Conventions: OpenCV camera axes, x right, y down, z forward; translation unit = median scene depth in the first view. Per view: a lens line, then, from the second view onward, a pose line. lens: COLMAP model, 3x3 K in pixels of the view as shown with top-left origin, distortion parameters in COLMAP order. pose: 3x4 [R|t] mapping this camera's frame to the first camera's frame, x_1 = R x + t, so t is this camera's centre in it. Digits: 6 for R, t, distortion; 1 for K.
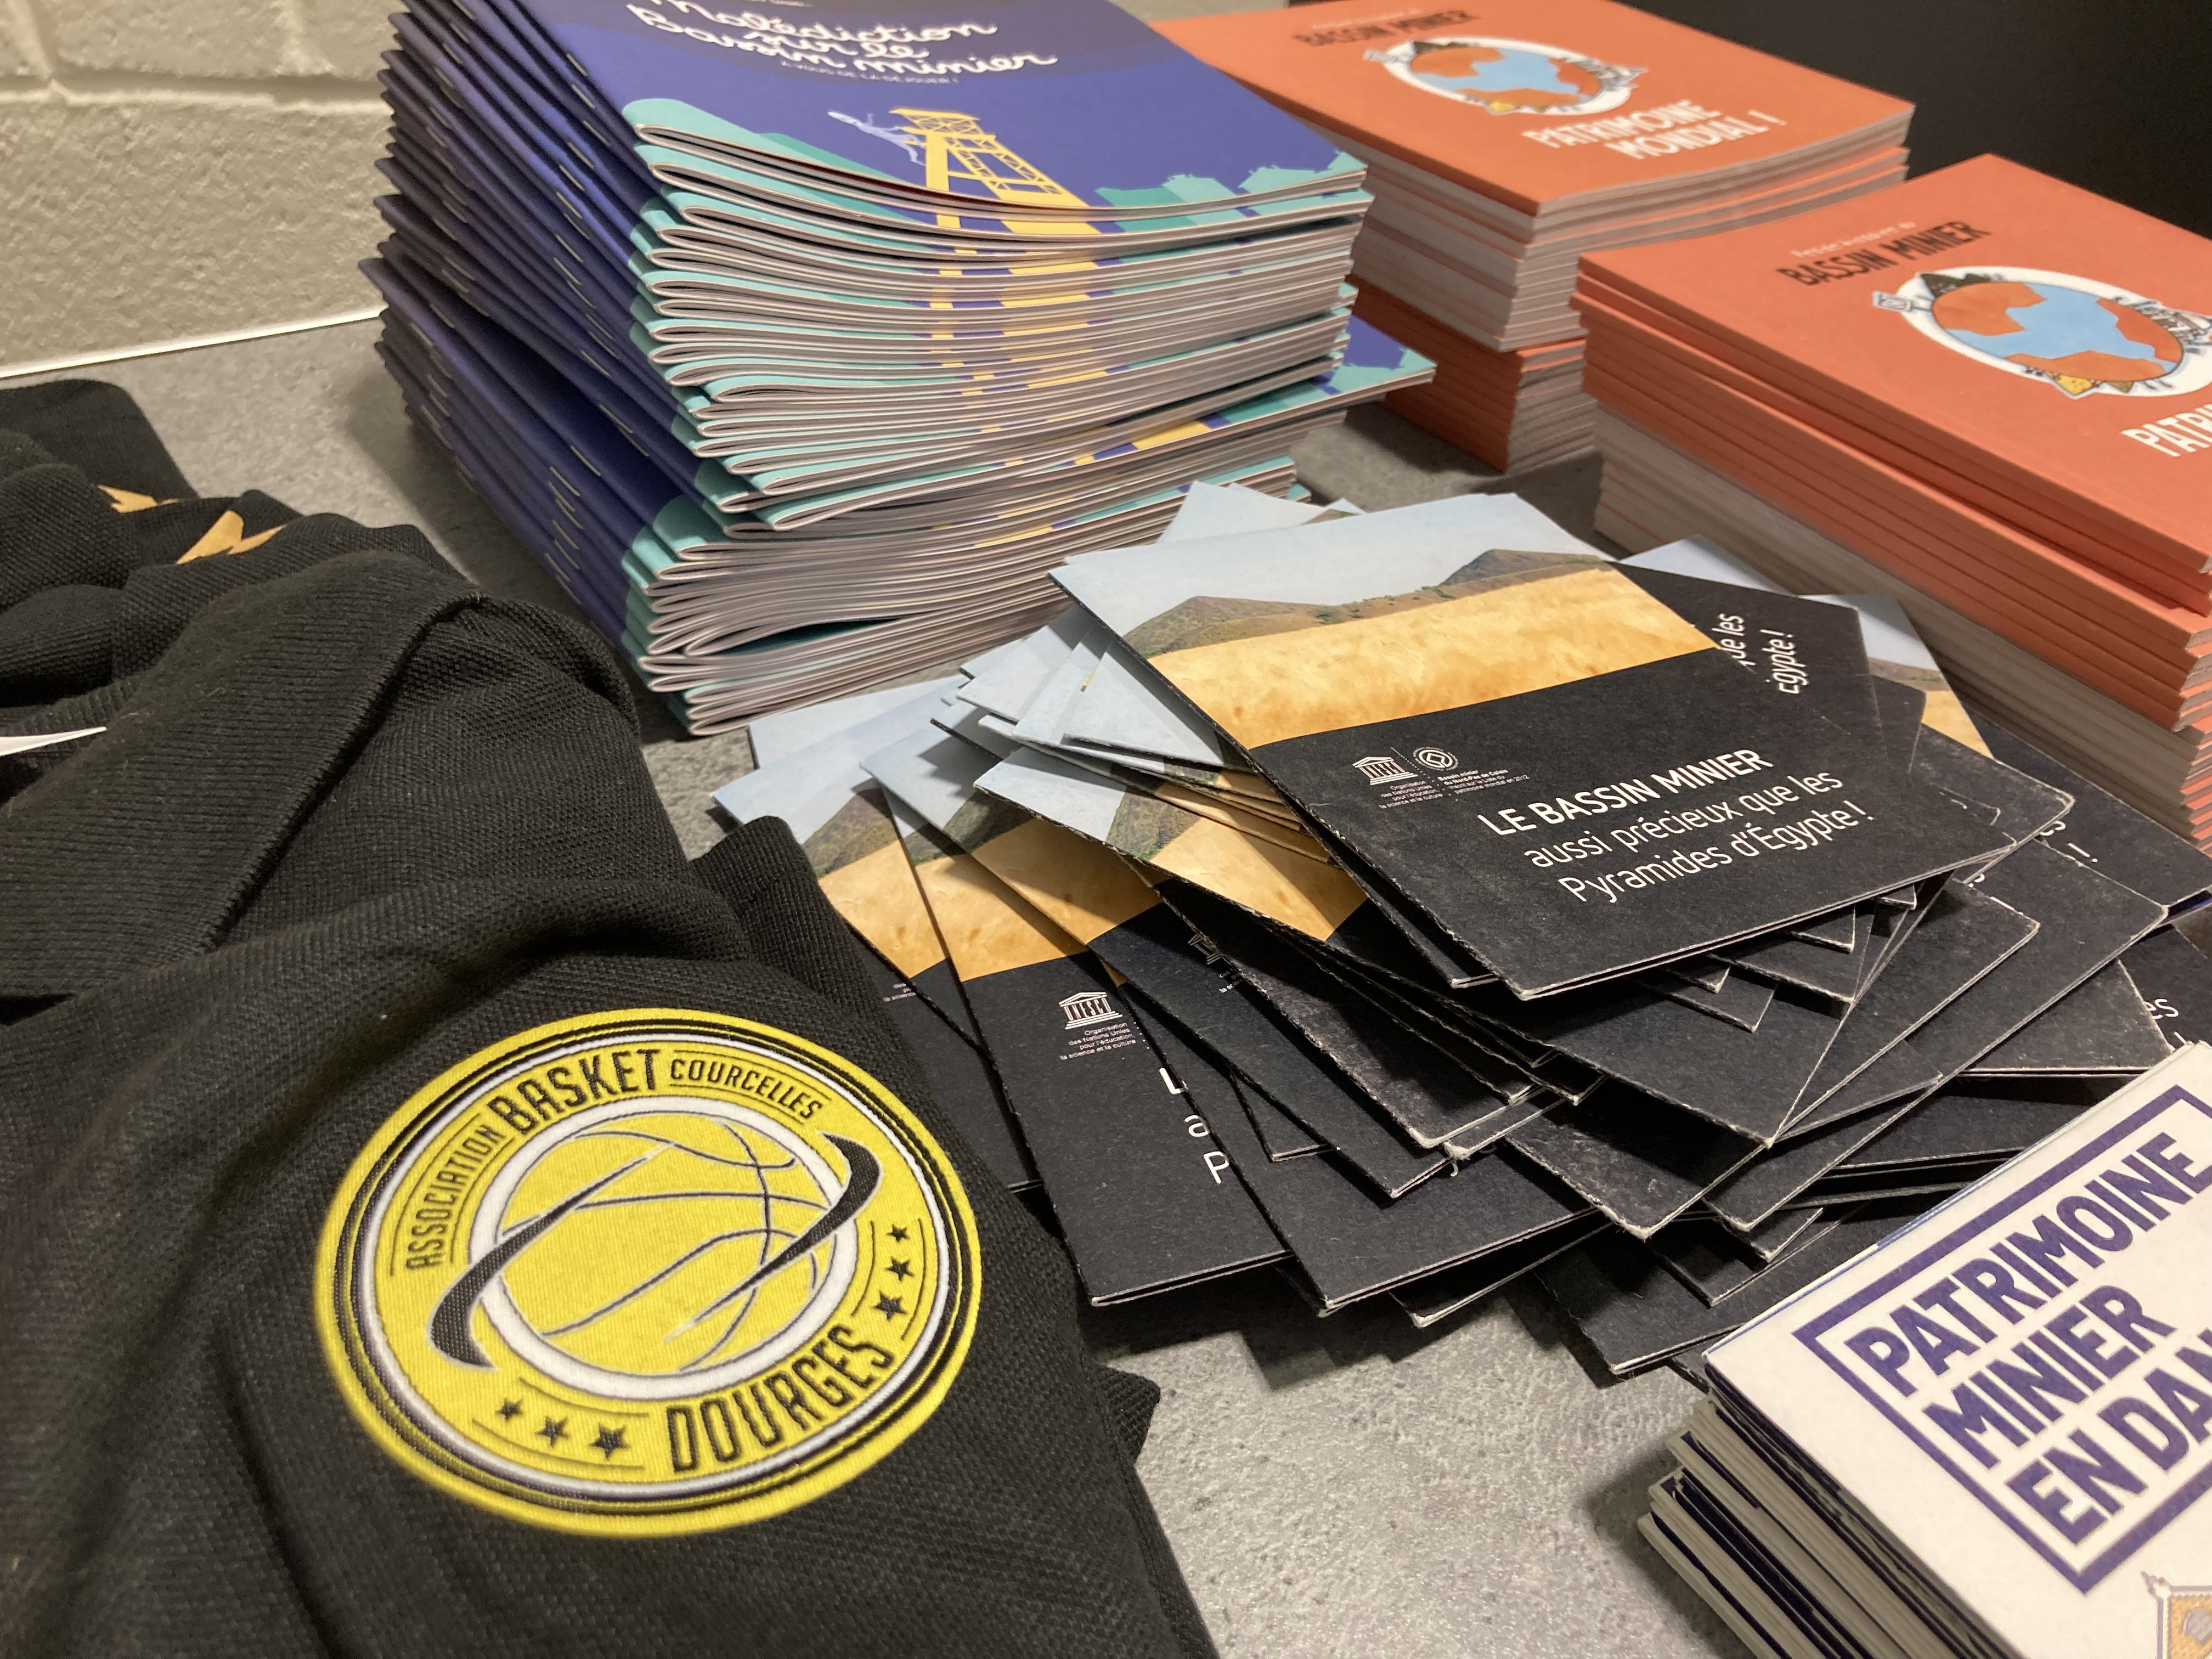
lens RADIAL K [[1931.2, 0, 1106.0], [0, 1931.2, 829.5], [0, 0, 1]] dist [0.001721, -0.018703]
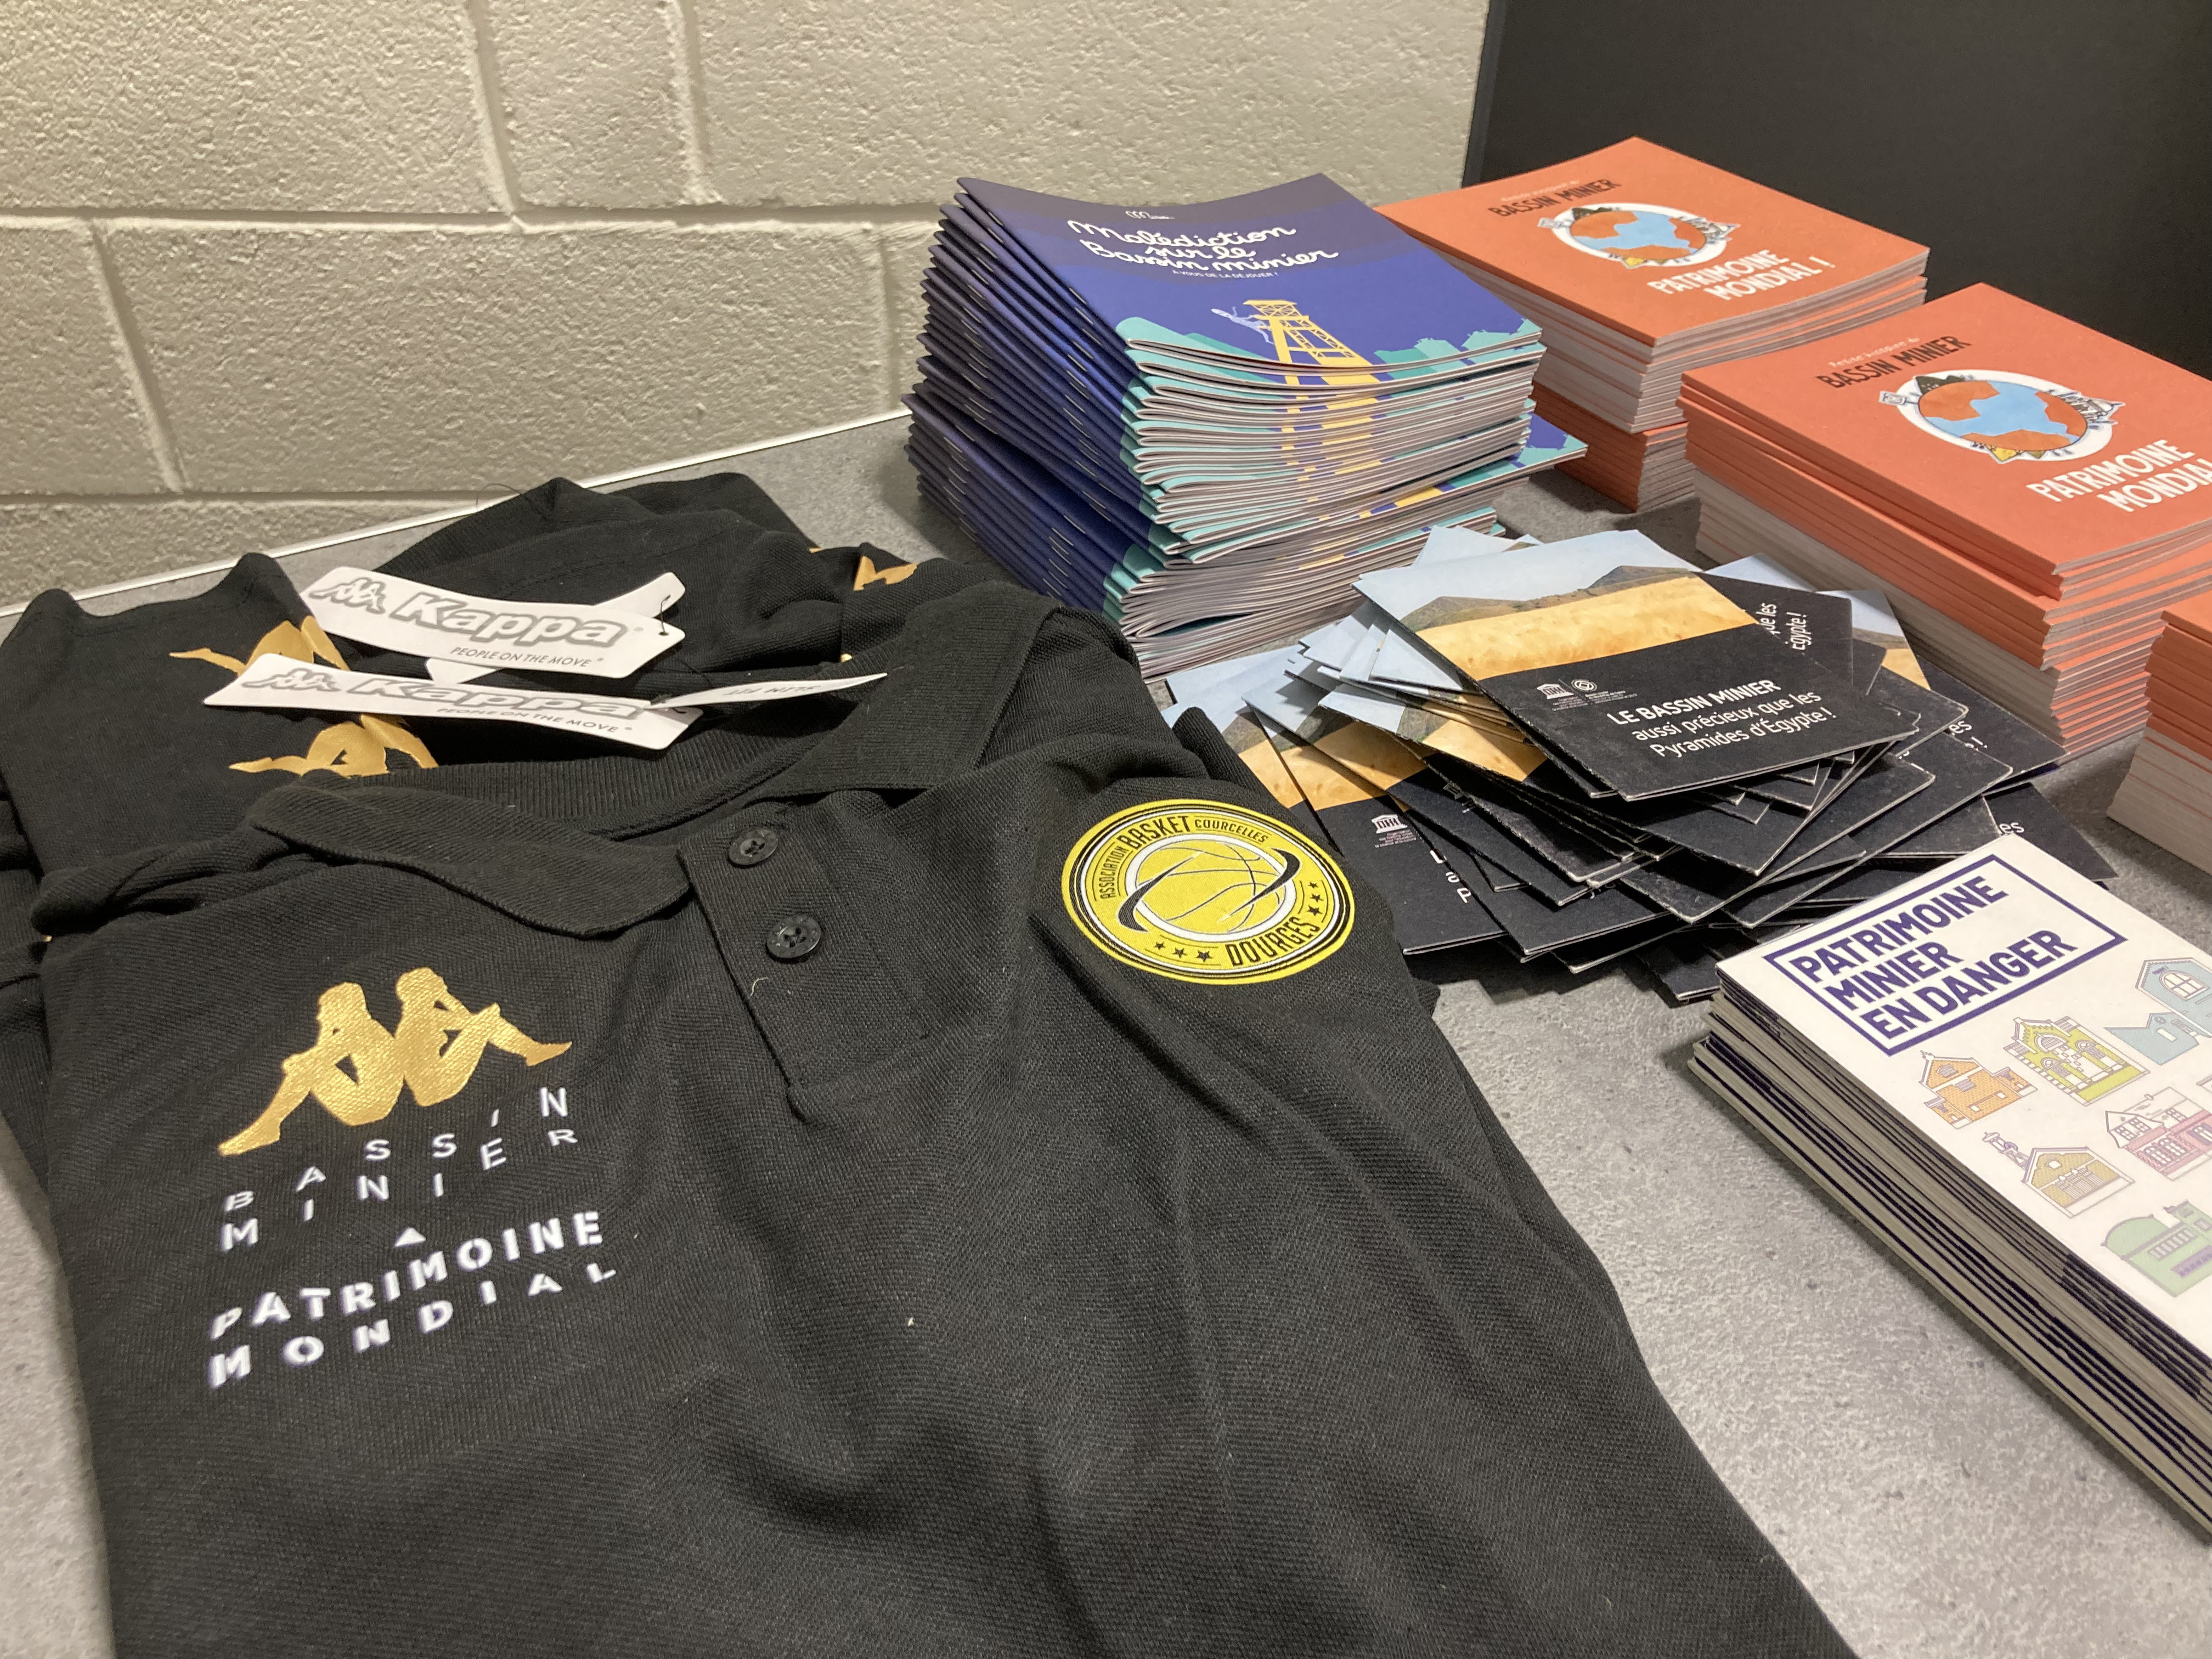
lens RADIAL K [[1856.5, 0, 1051.3], [0, 1856.5, 802.7], [0, 0, 1]] dist [0.038890, -0.171457]
pose [[0.992707, -0.001193, -0.120549, -0.102958], [-0.000066, 0.999946, -0.010439, 0.082998], [0.120555, 0.010371, 0.992653, -0.711831]]
